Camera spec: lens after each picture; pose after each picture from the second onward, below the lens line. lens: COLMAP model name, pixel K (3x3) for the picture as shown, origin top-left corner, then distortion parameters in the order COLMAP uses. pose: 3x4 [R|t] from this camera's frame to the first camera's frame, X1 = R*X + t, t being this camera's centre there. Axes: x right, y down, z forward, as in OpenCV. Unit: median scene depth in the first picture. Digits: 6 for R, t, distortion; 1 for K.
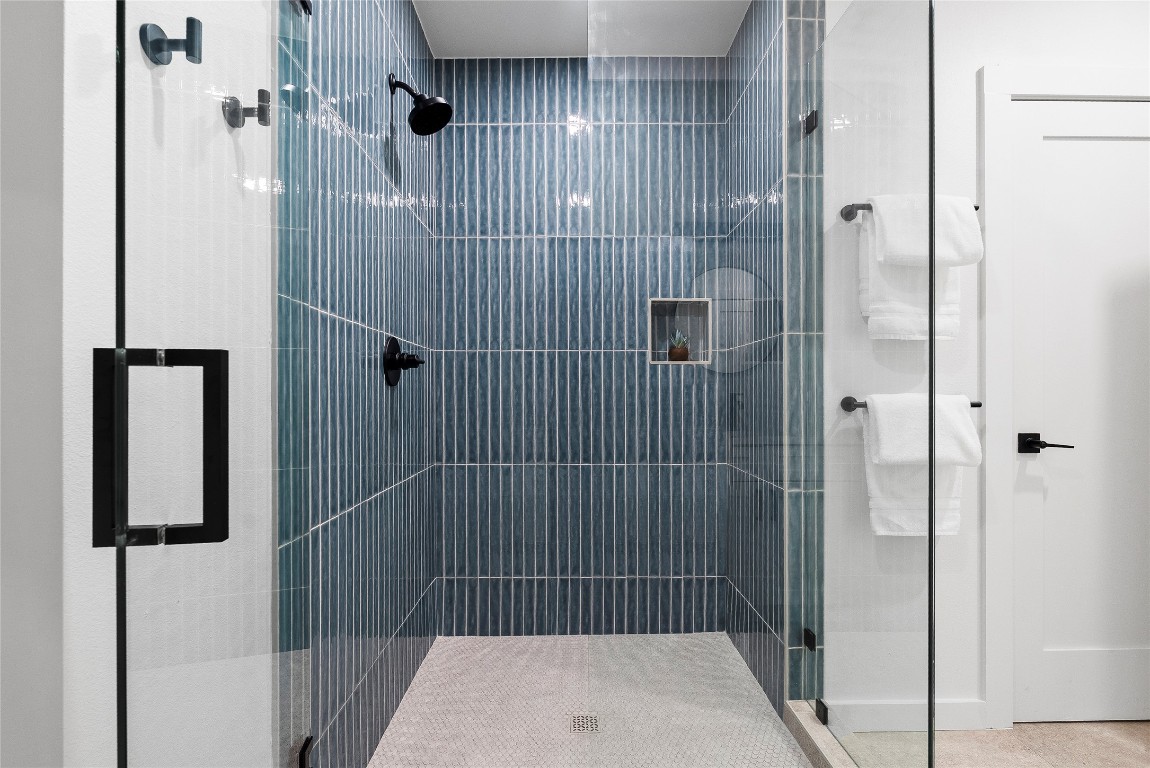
lens RADIAL K [[538.5, 0, 575.0], [0, 538.5, 384.0], [0, 0, 1]] dist [-0.023406, -0.000287]
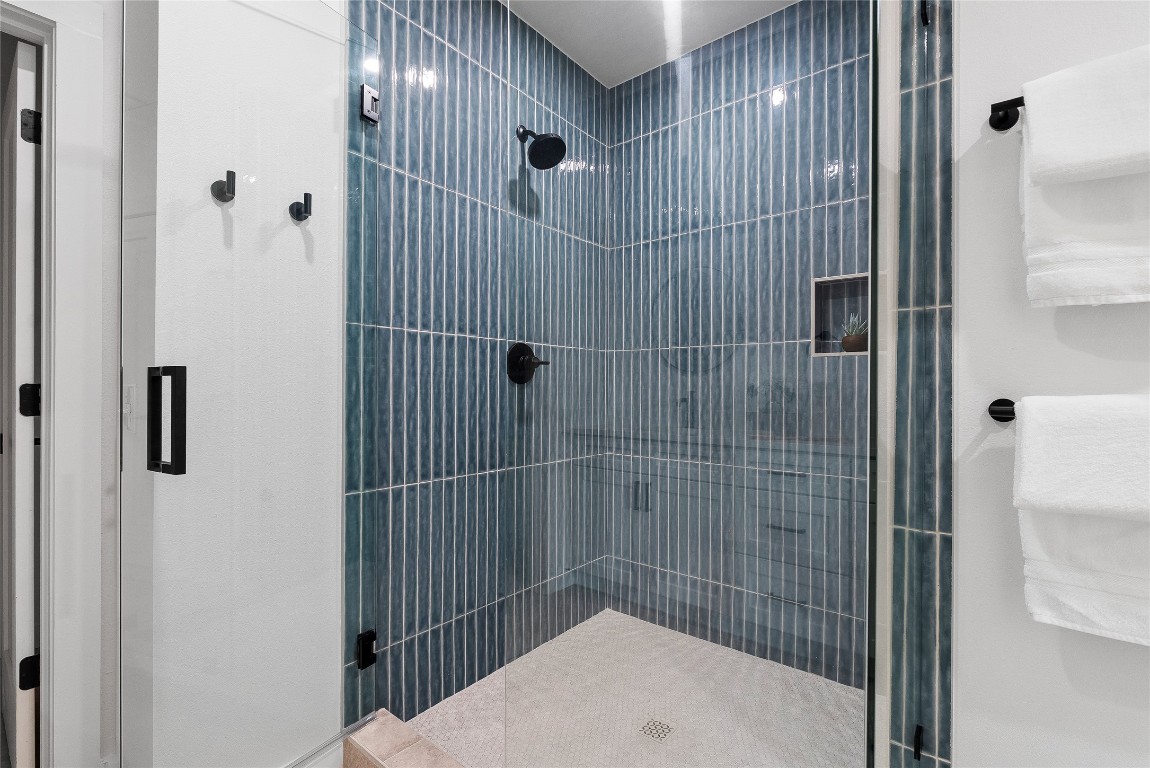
lens RADIAL K [[513.4, 0, 575.5], [0, 513.4, 377.9], [0, 0, 1]] dist [-0.012721, 0.000013]
pose [[0.770628, -0.008807, -0.637224, 0.397683], [0.007365, 0.999961, -0.004913, -0.002285], [0.637242, -0.000908, 0.770663, 0.147458]]
